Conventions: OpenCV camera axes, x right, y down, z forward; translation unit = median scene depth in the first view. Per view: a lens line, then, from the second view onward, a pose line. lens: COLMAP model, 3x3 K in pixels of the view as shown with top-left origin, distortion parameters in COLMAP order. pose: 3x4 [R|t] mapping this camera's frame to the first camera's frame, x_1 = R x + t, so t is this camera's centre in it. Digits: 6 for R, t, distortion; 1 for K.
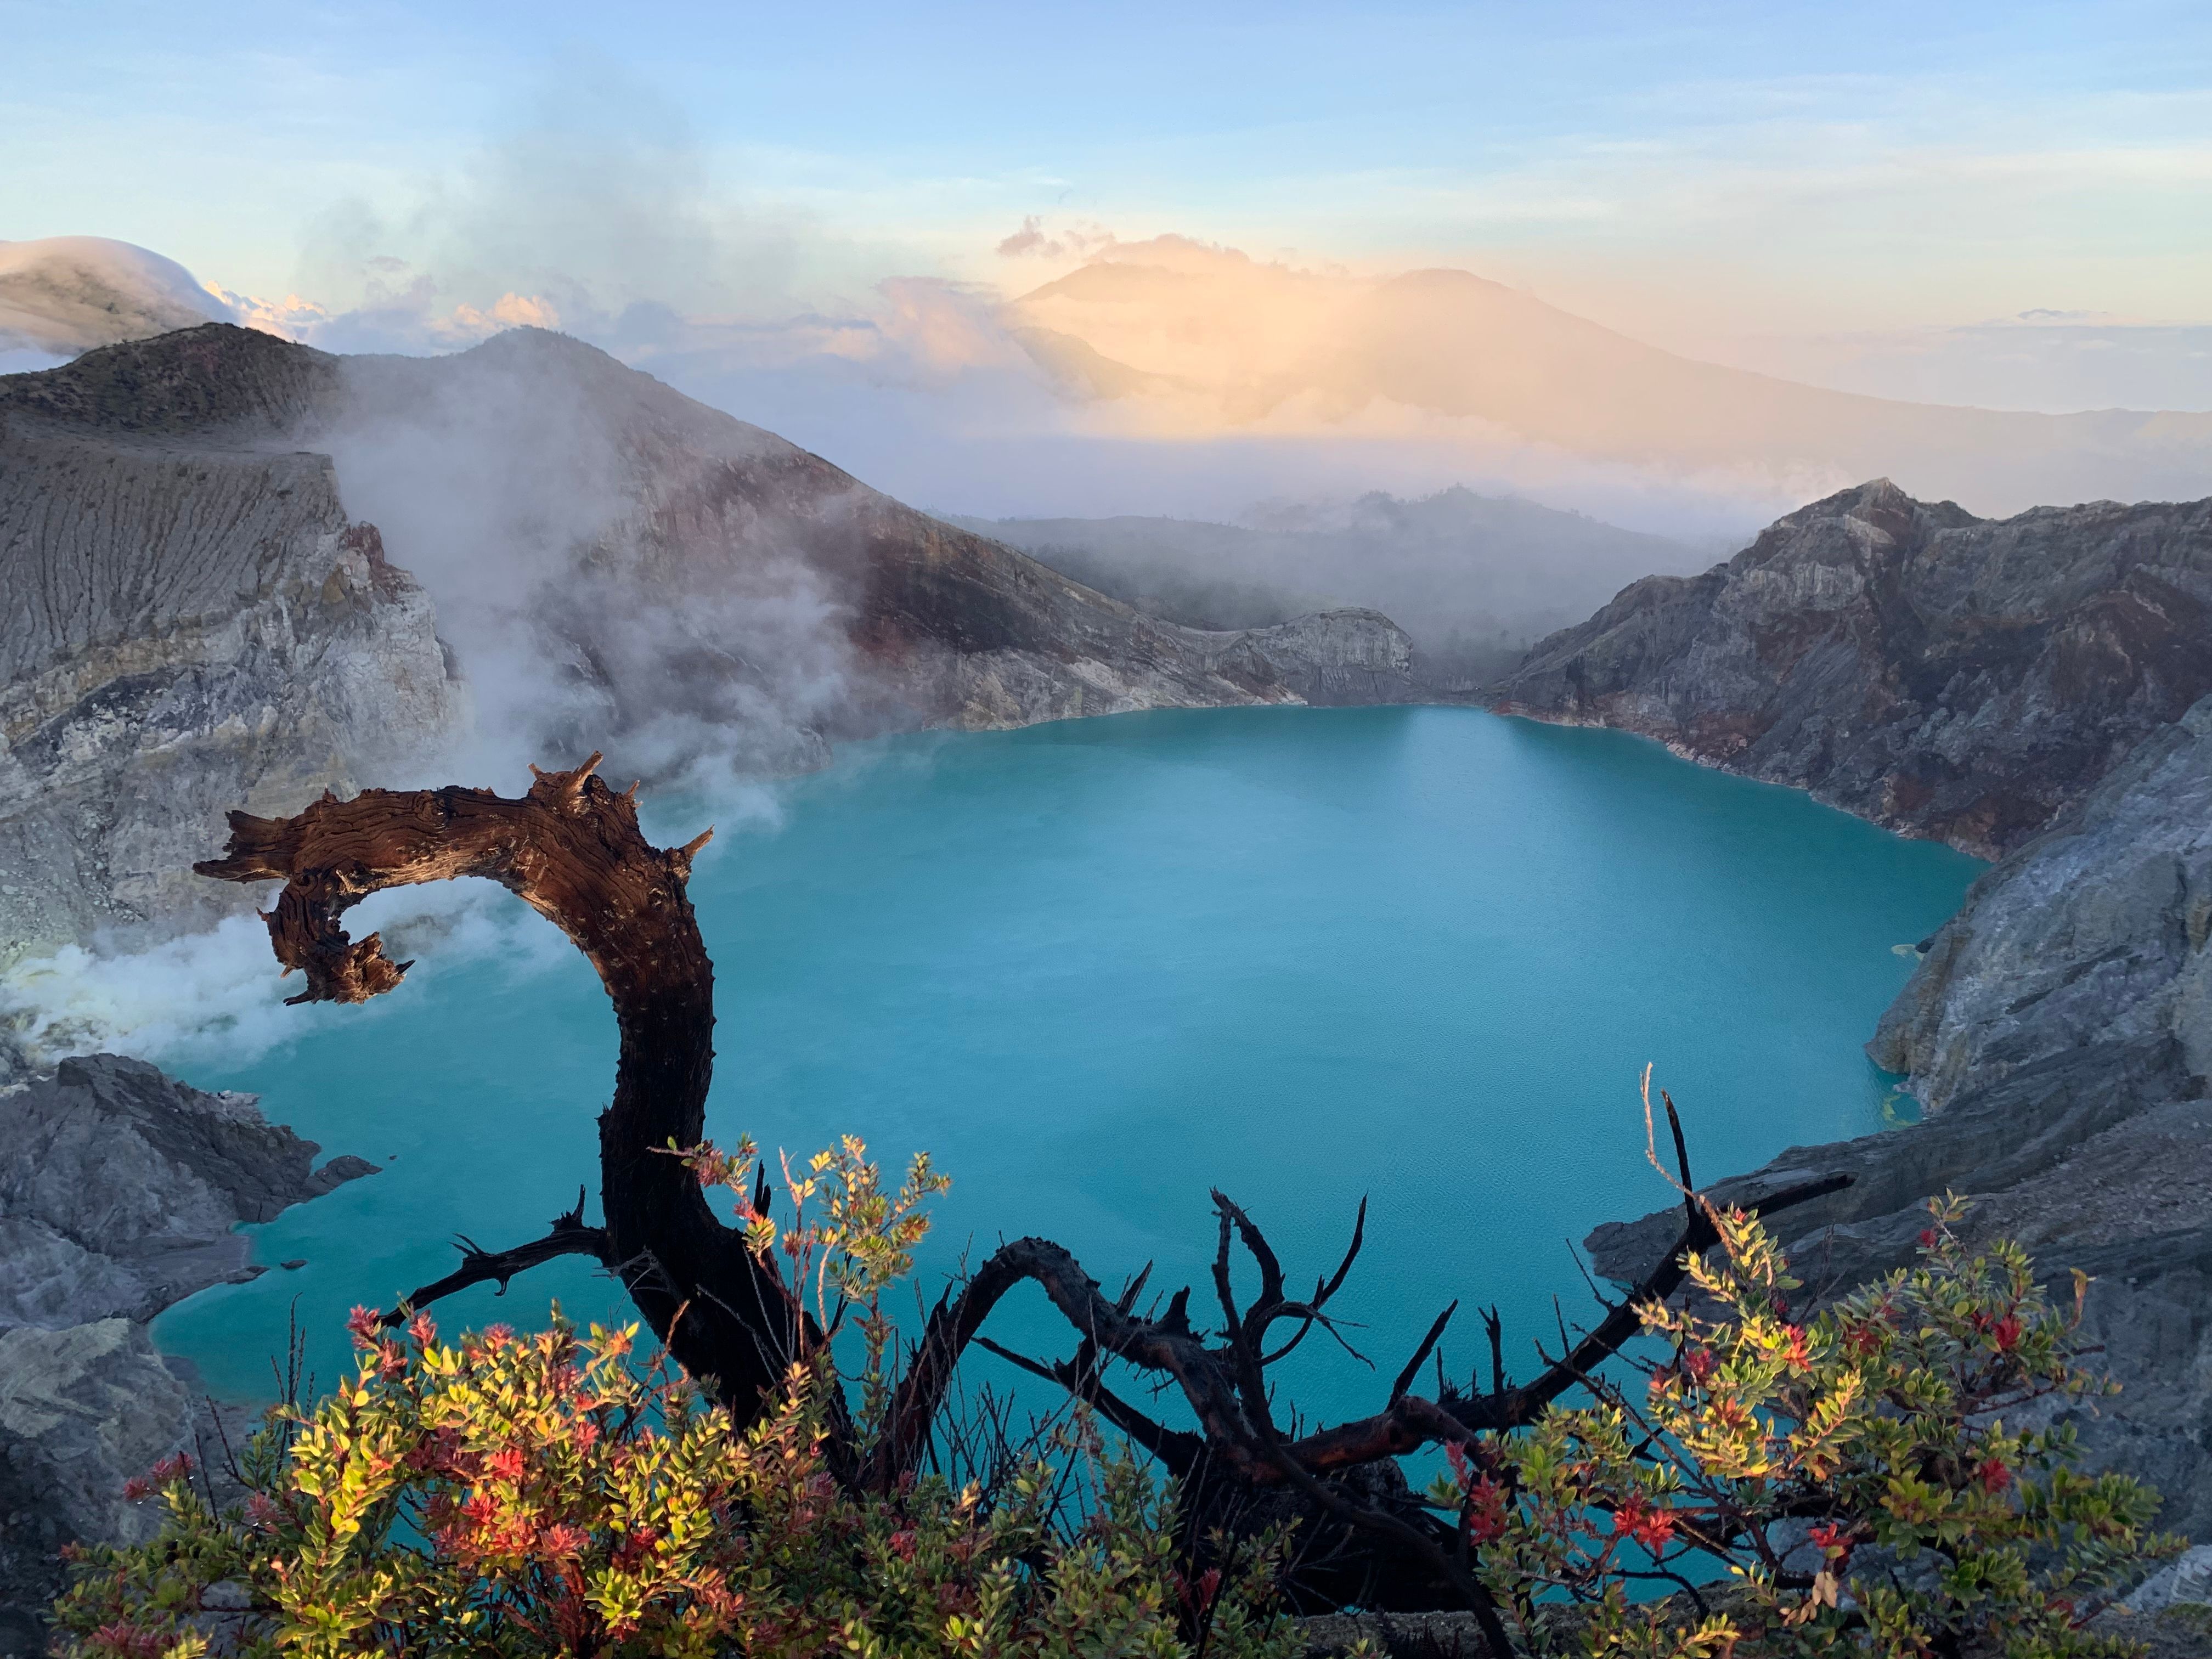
lens RADIAL K [[1747.2, 0, 1182.4], [0, 1747.2, 839.8], [0, 0, 1]] dist [0.012896, -0.011398]
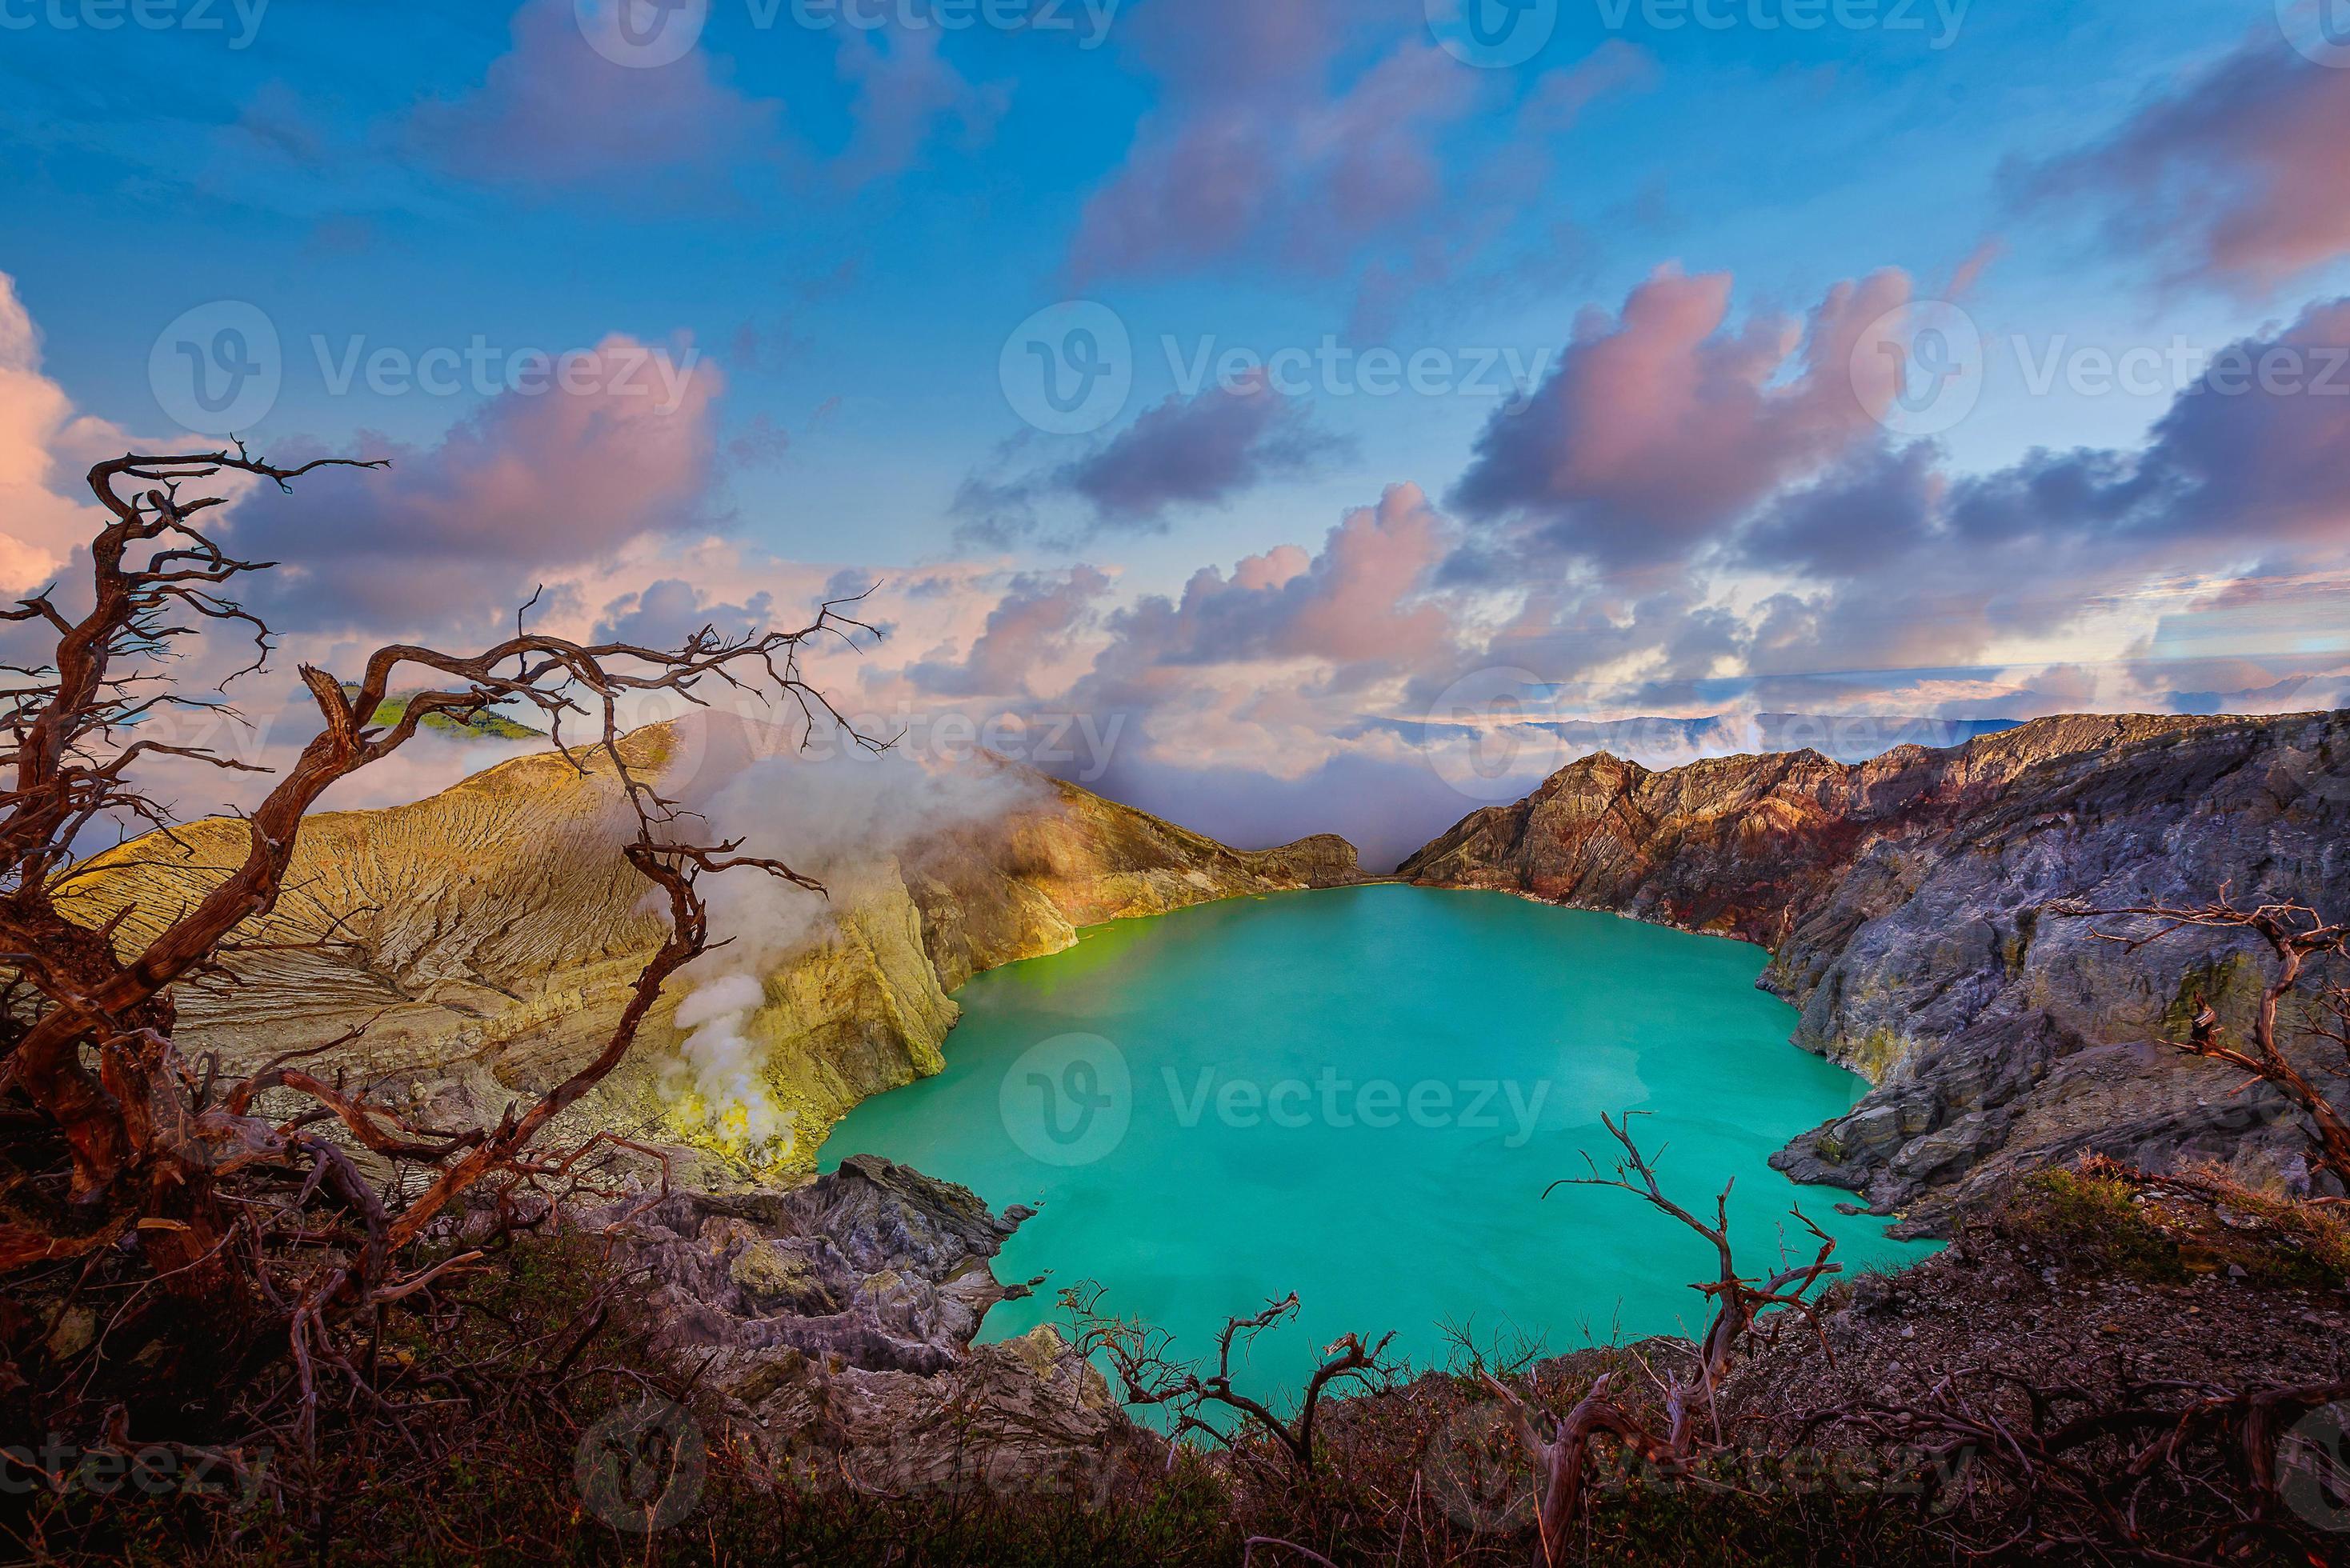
lens RADIAL K [[971.0, 0, 1195.8], [0, 971.0, 770.1], [0, 0, 1]] dist [0.010376, -0.000248]
pose [[0.984824, -0.054214, 0.164869, -0.316720], [0.087390, 0.975646, -0.201191, -0.007877], [-0.149947, 0.212545, 0.965578, 0.036676]]
